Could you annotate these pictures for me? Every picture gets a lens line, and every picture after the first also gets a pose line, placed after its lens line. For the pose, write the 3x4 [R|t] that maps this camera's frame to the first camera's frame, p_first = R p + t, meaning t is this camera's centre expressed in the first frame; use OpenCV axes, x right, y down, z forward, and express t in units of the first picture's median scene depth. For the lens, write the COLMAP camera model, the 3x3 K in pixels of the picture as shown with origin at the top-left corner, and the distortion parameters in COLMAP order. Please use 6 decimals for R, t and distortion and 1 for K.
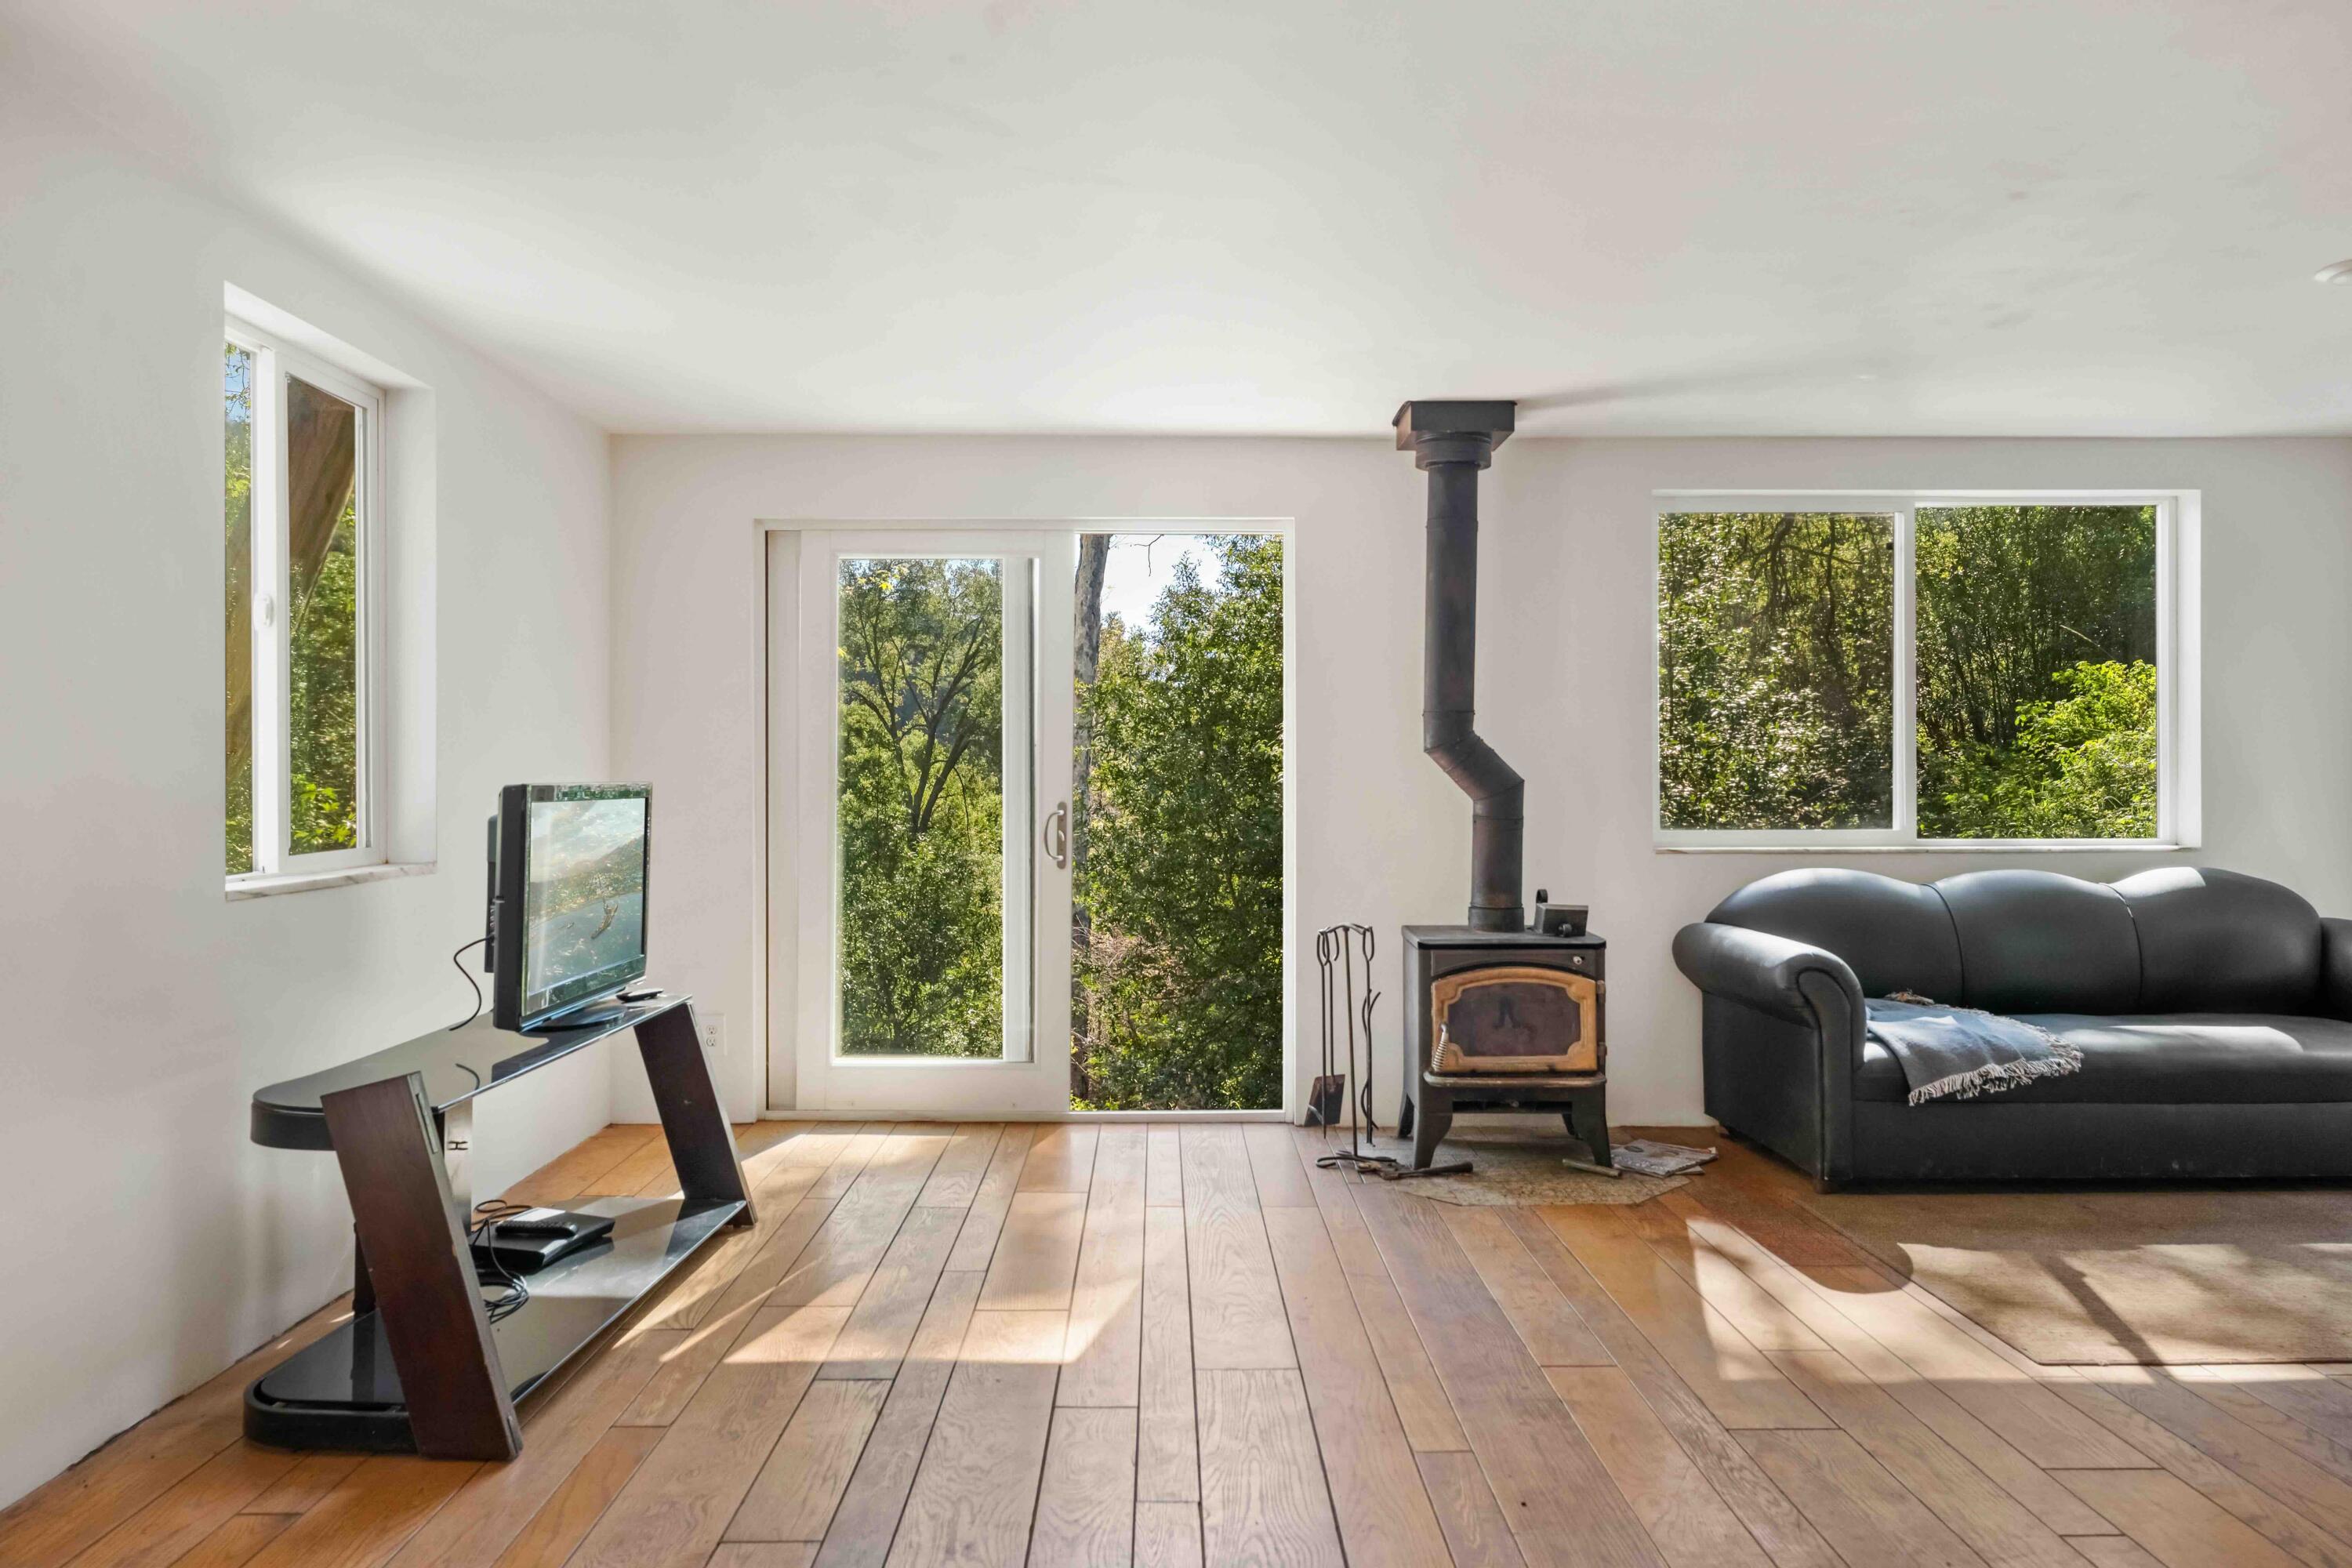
lens RADIAL K [[1571.1, 0, 1167.5], [0, 1571.1, 778.5], [0, 0, 1]] dist [0.000636, 0.001106]
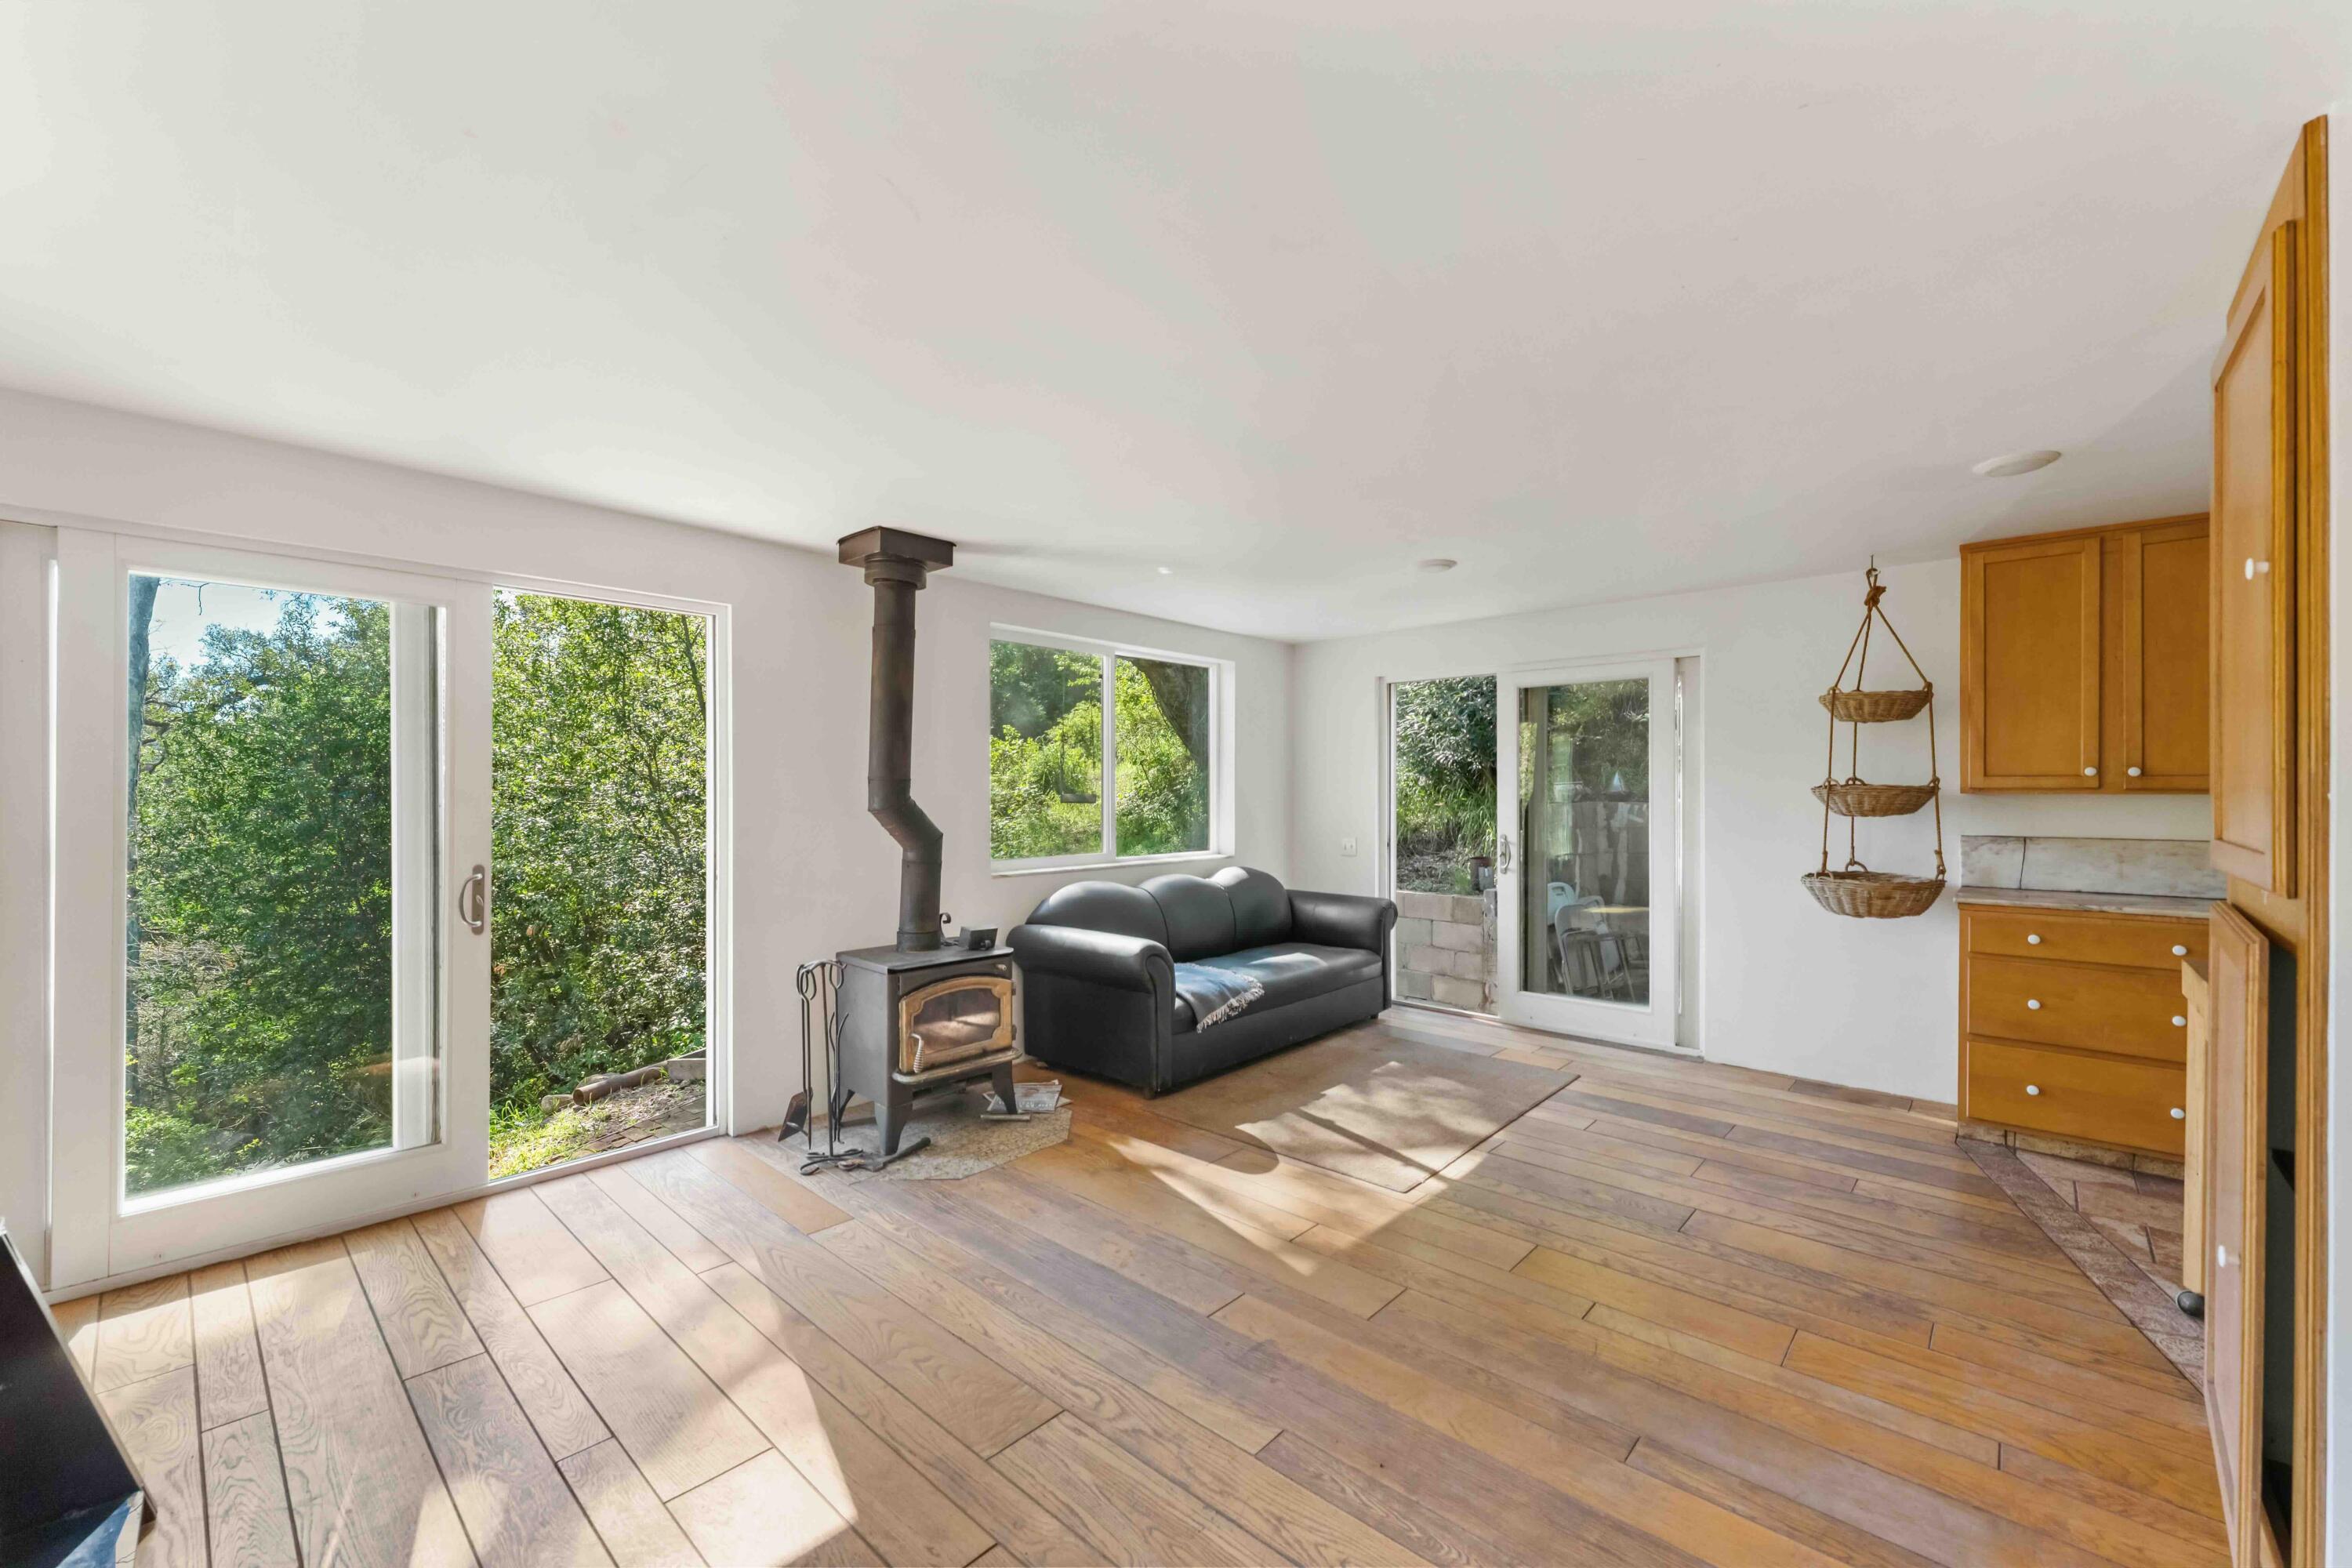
lens RADIAL K [[942.2, 0, 1182.6], [0, 942.2, 802.4], [0, 0, 1]] dist [0.000627, -0.001017]
pose [[0.682705, -0.008052, 0.730650, -0.215189], [0.000103, 0.999940, 0.010924, -0.033578], [-0.730694, -0.007383, 0.682665, 0.323263]]
